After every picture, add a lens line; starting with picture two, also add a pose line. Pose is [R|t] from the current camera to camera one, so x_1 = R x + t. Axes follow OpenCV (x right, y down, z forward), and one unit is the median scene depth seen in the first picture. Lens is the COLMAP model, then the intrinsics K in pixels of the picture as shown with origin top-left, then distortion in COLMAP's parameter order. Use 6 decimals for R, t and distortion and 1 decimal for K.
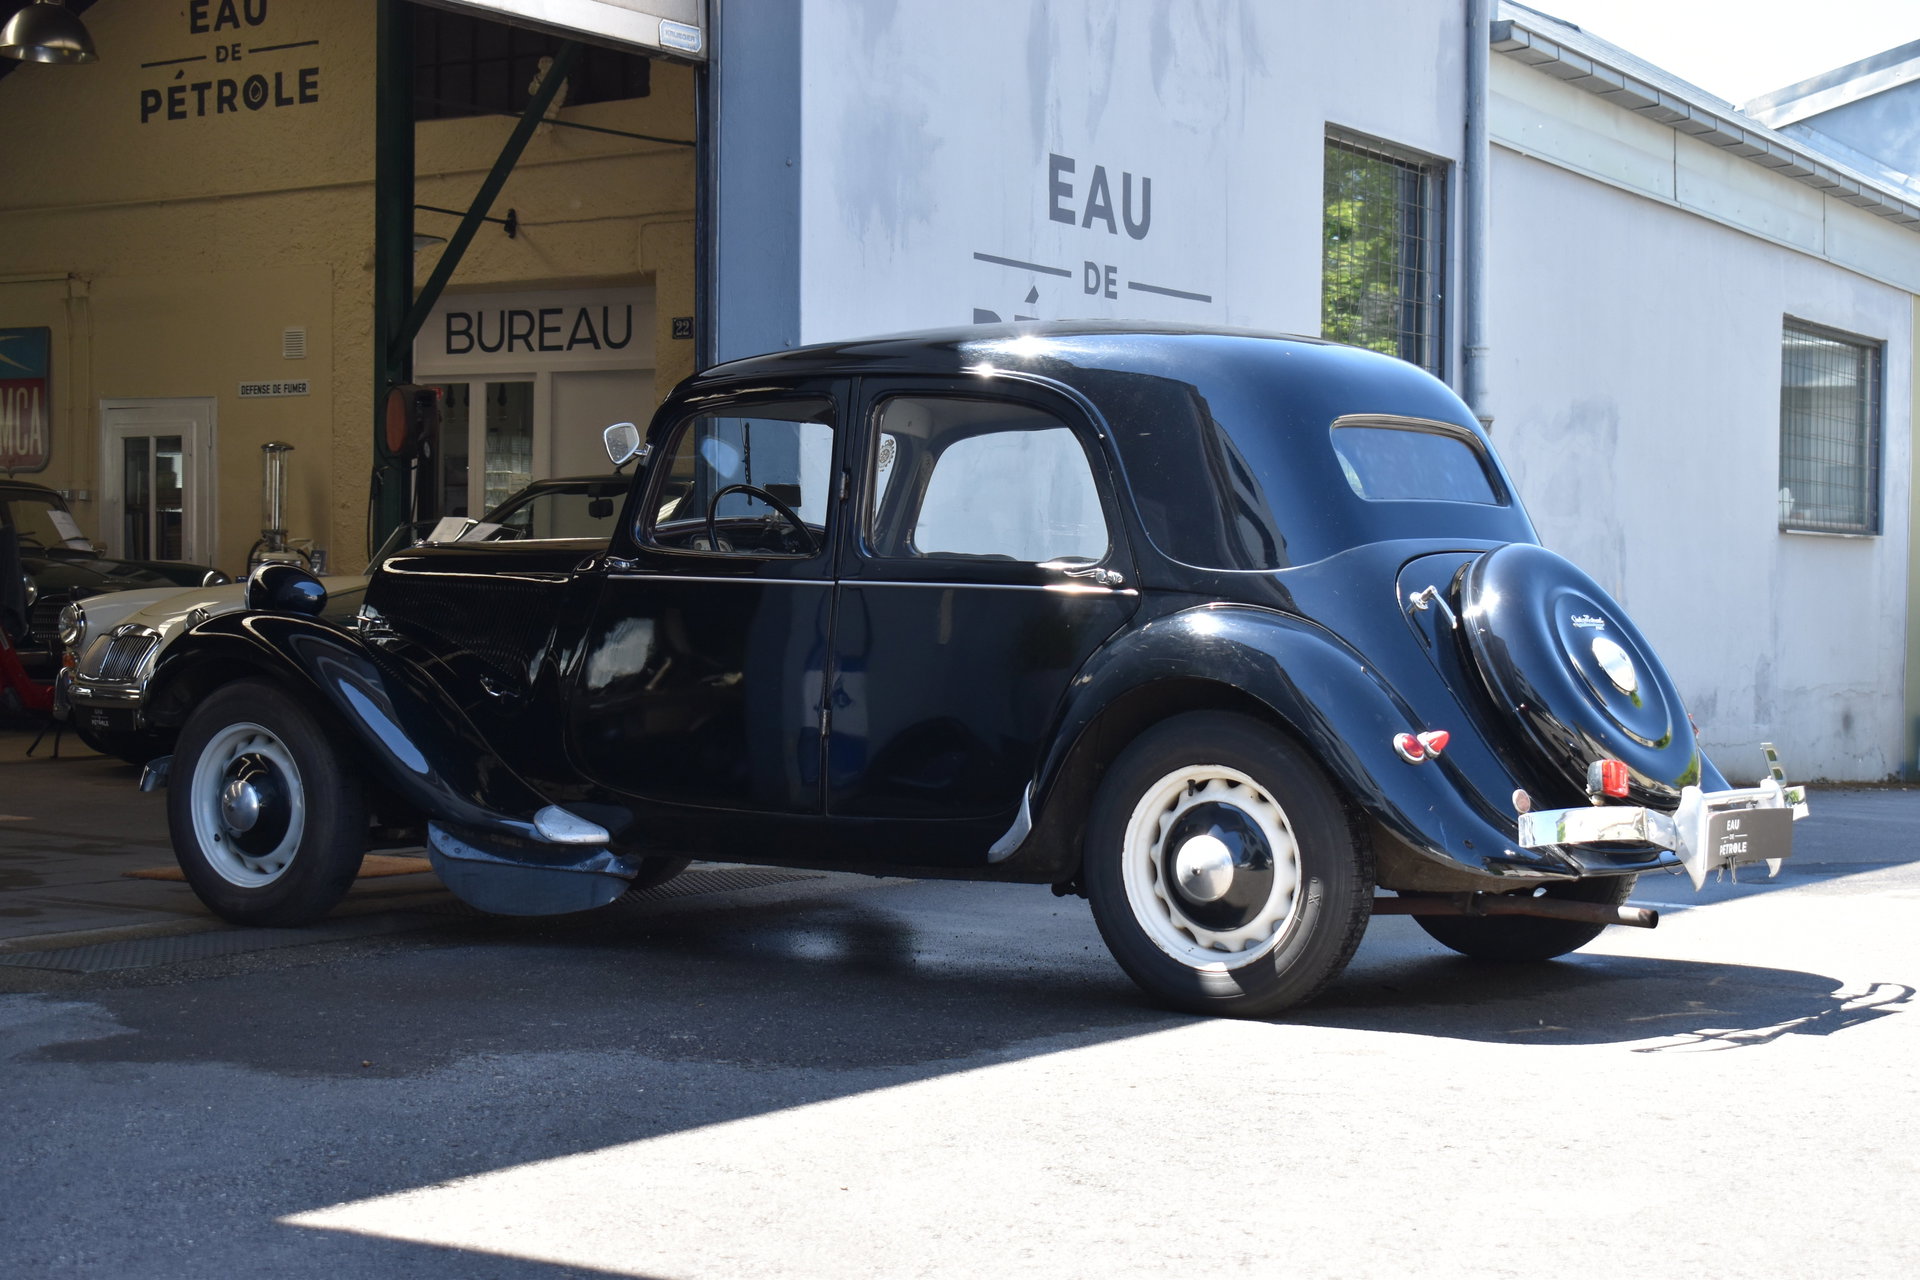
lens RADIAL K [[3200.0, 0, 960.0], [0, 3200.0, 640.0], [0, 0, 1]] dist [-0.004169, 0.008057]
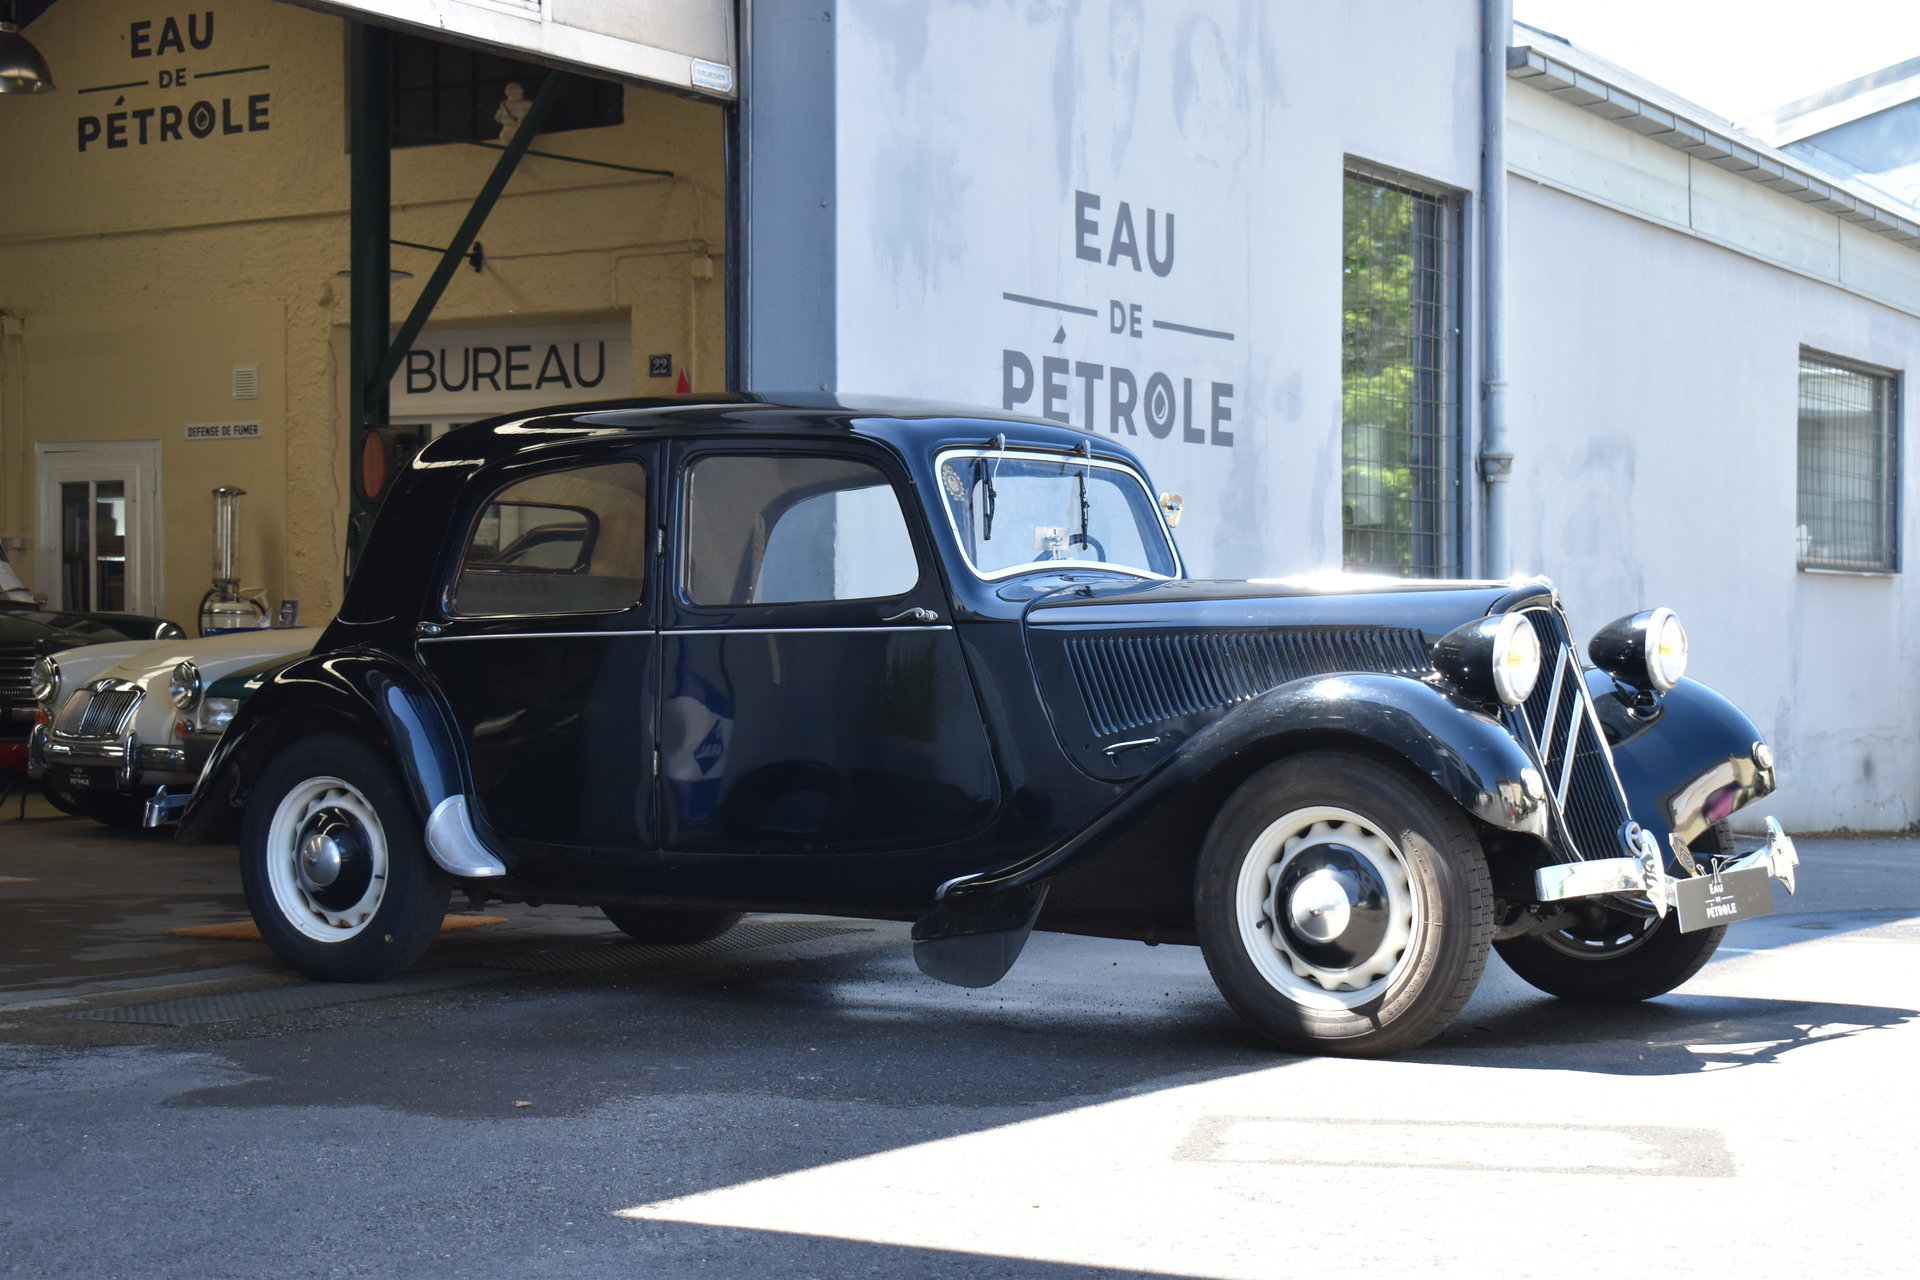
lens RADIAL K [[3471.7, 0, 960.0], [0, 3471.7, 640.0], [0, 0, 1]] dist [-0.003571, 0.135504]
pose [[0.999653, -0.007081, 0.025381, -0.030403], [0.007454, 0.999866, -0.014608, 0.000509], [-0.025274, 0.014792, 0.999571, -0.049681]]
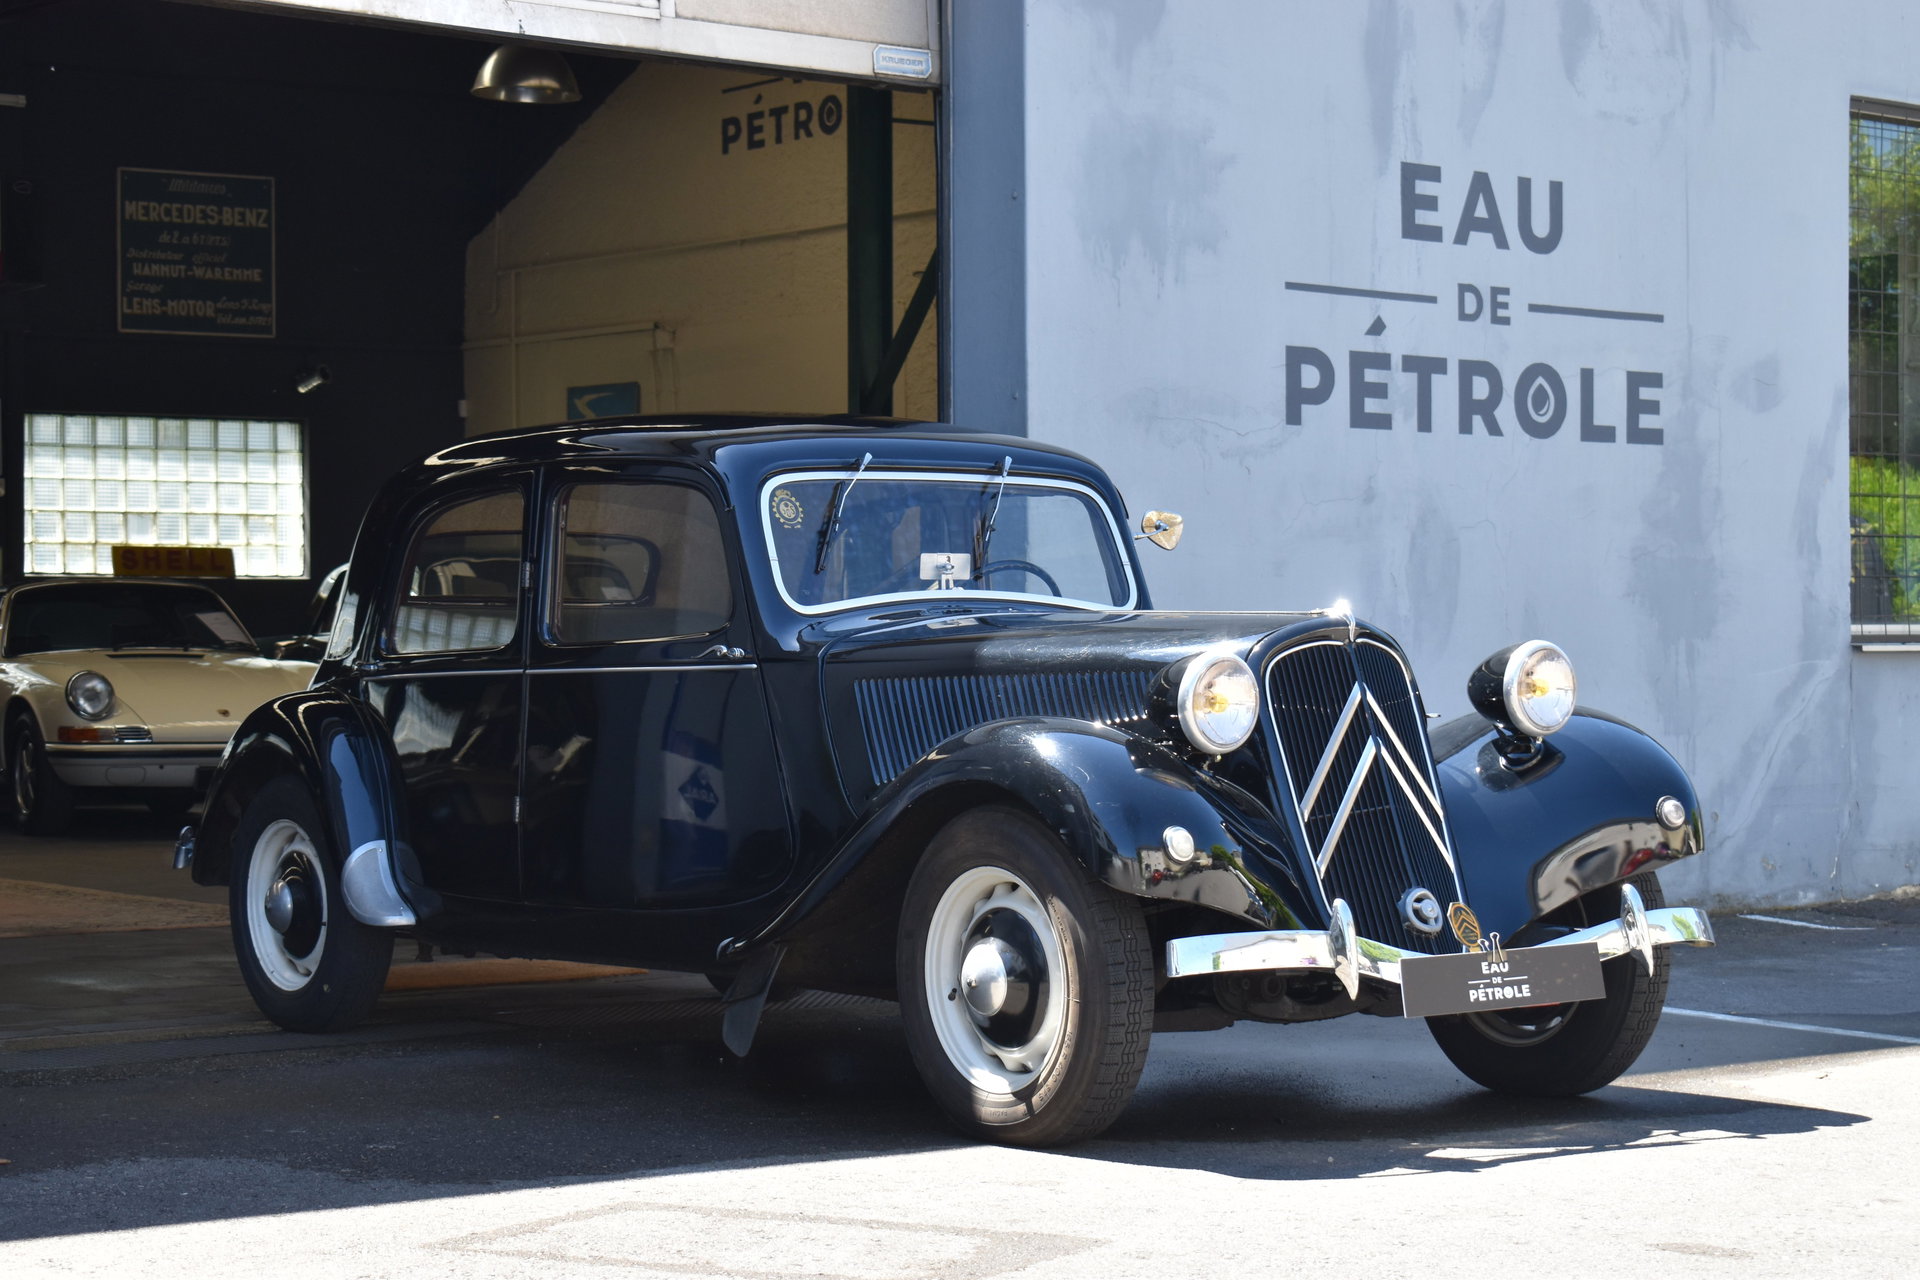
lens RADIAL K [[3869.9, 0, 960.0], [0, 3869.9, 640.0], [0, 0, 1]] dist [0.029569, 0.061130]
pose [[0.951064, -0.012748, -0.308732, 0.204253], [0.006763, 0.999768, -0.020448, -0.001723], [0.308921, 0.017359, 0.950929, -0.027909]]
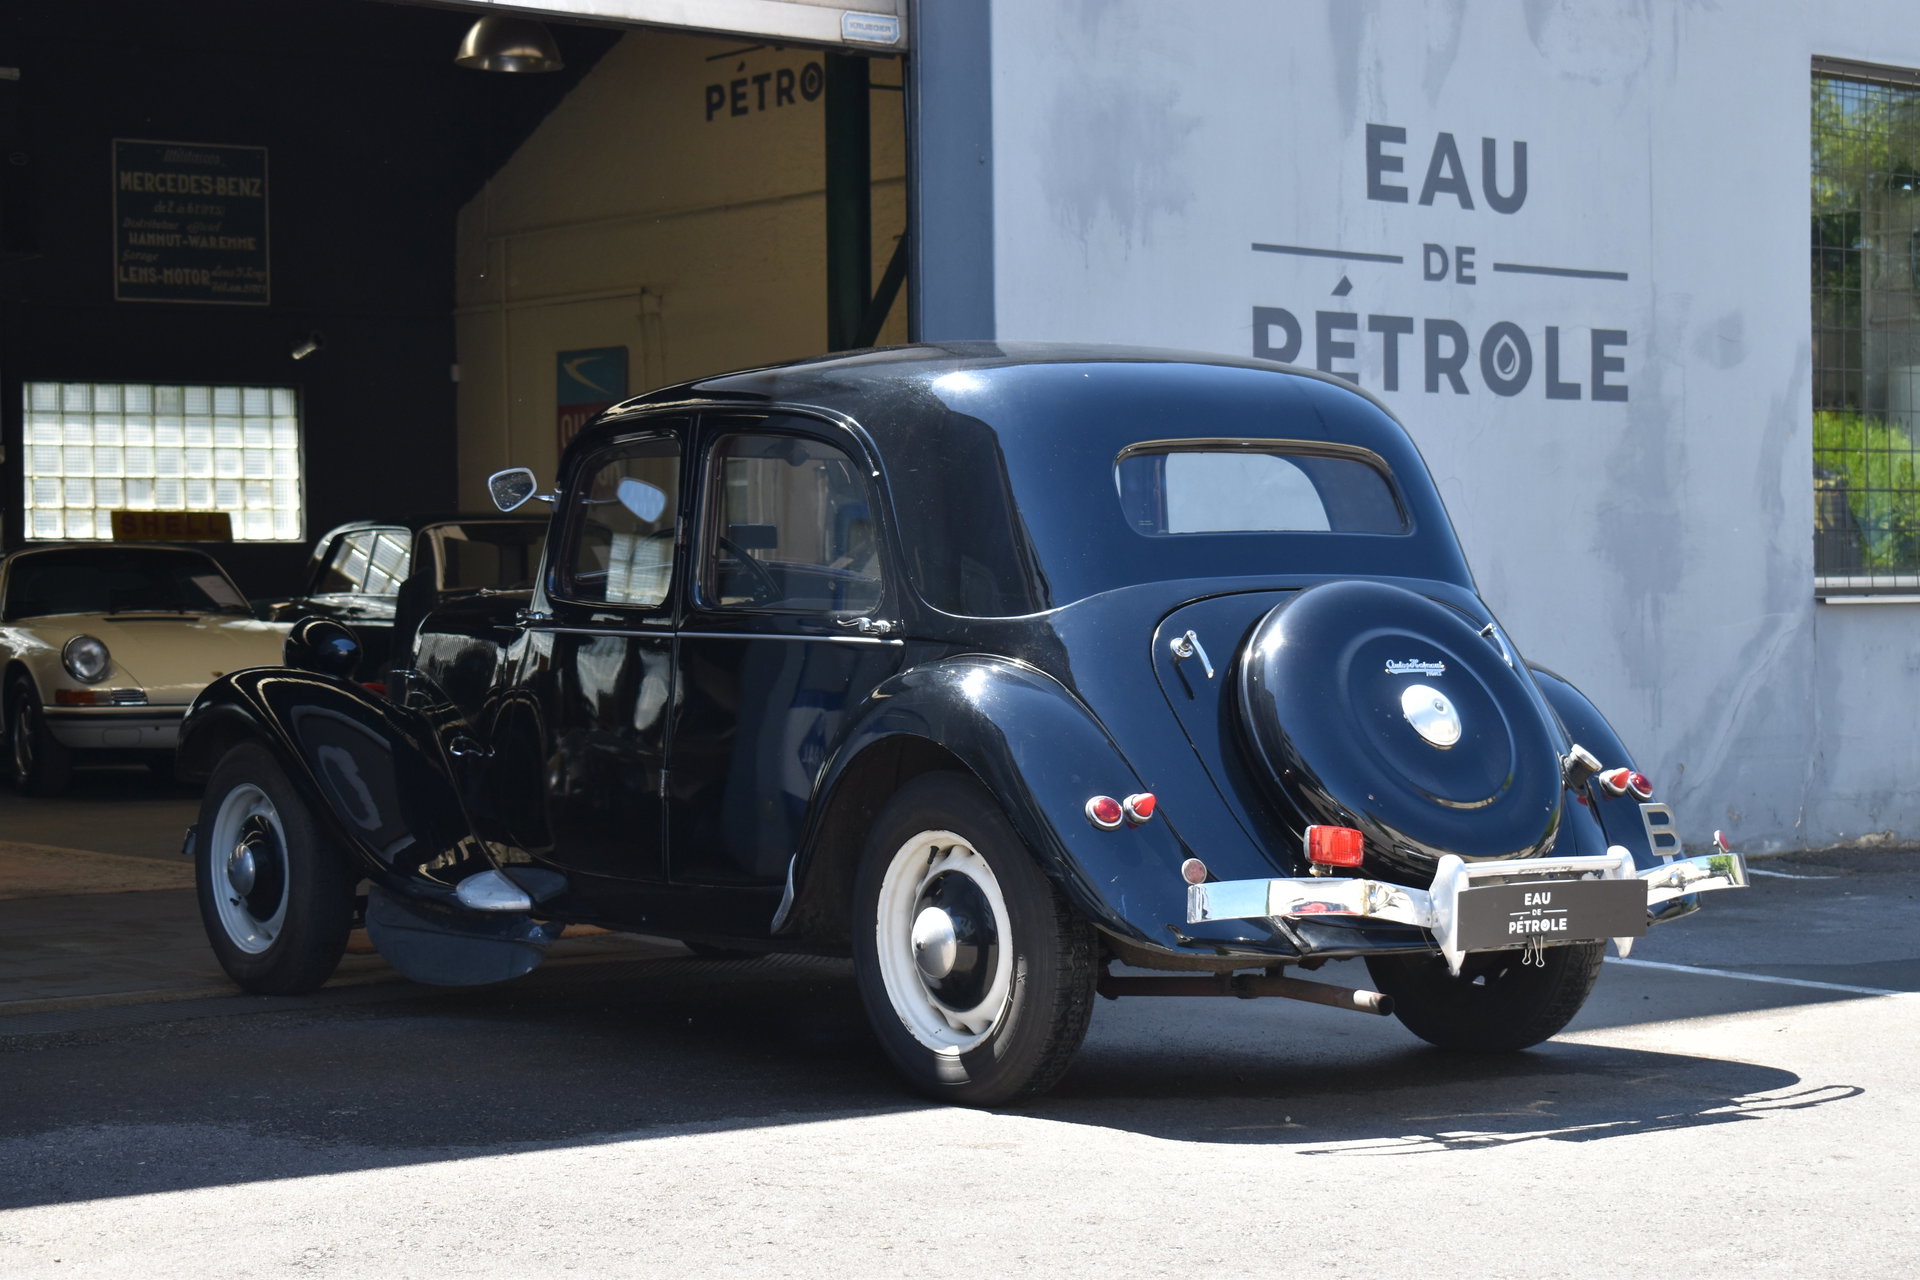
lens RADIAL K [[3769.1, 0, 960.0], [0, 3769.1, 640.0], [0, 0, 1]] dist [0.025477, 0.020505]
pose [[0.951071, -0.015976, -0.308559, 0.205948], [0.014110, 0.999866, -0.008279, -0.003223], [0.308650, 0.003520, 0.951169, -0.013929]]
